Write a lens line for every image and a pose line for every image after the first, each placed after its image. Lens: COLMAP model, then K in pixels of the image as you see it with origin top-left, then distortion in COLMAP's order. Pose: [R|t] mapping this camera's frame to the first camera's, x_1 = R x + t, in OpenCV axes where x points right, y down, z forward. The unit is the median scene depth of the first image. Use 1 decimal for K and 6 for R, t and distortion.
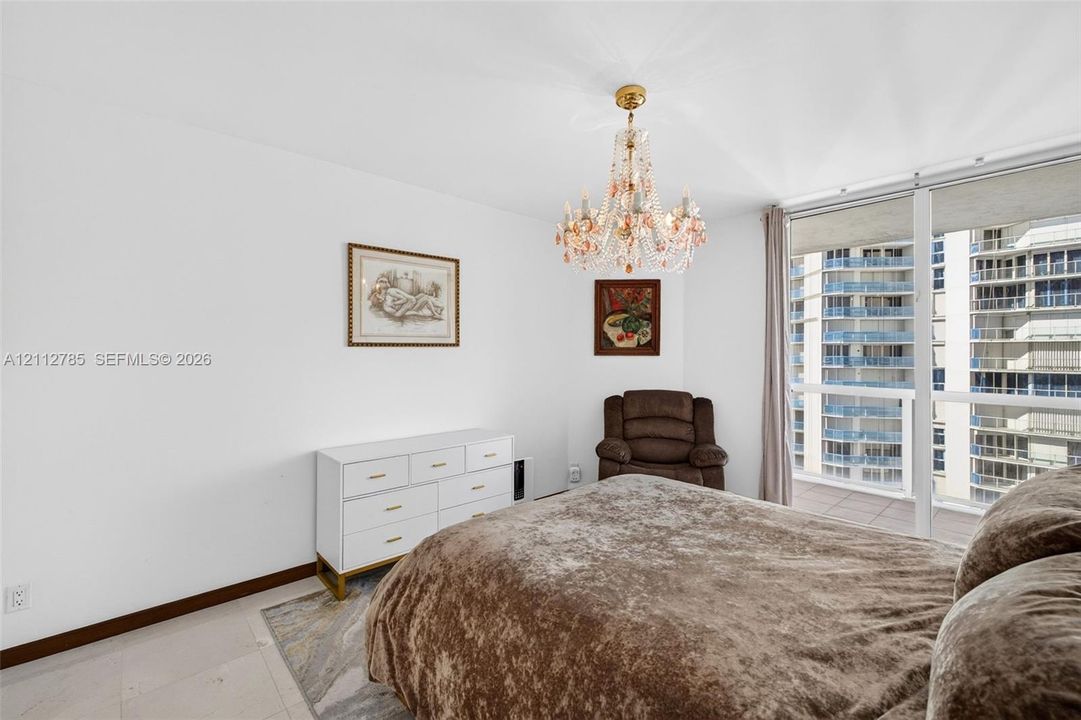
lens RADIAL K [[454.6, 0, 541.8], [0, 454.6, 355.5], [0, 0, 1]] dist [0.009361, -0.000010]
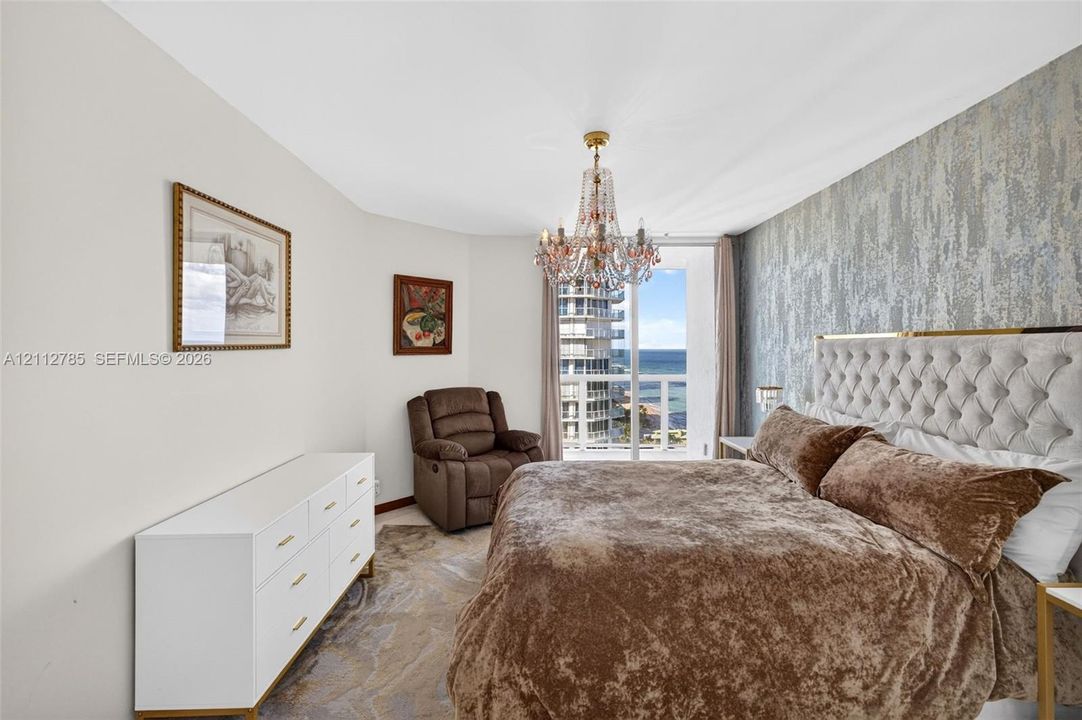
lens RADIAL K [[455.1, 0, 546.0], [0, 455.1, 348.3], [0, 0, 1]] dist [0.009361, -0.000010]
pose [[0.658669, -0.011260, 0.752349, -0.412500], [0.014593, 0.999891, 0.002189, -0.013411], [-0.752292, 0.009537, 0.658761, 0.163609]]
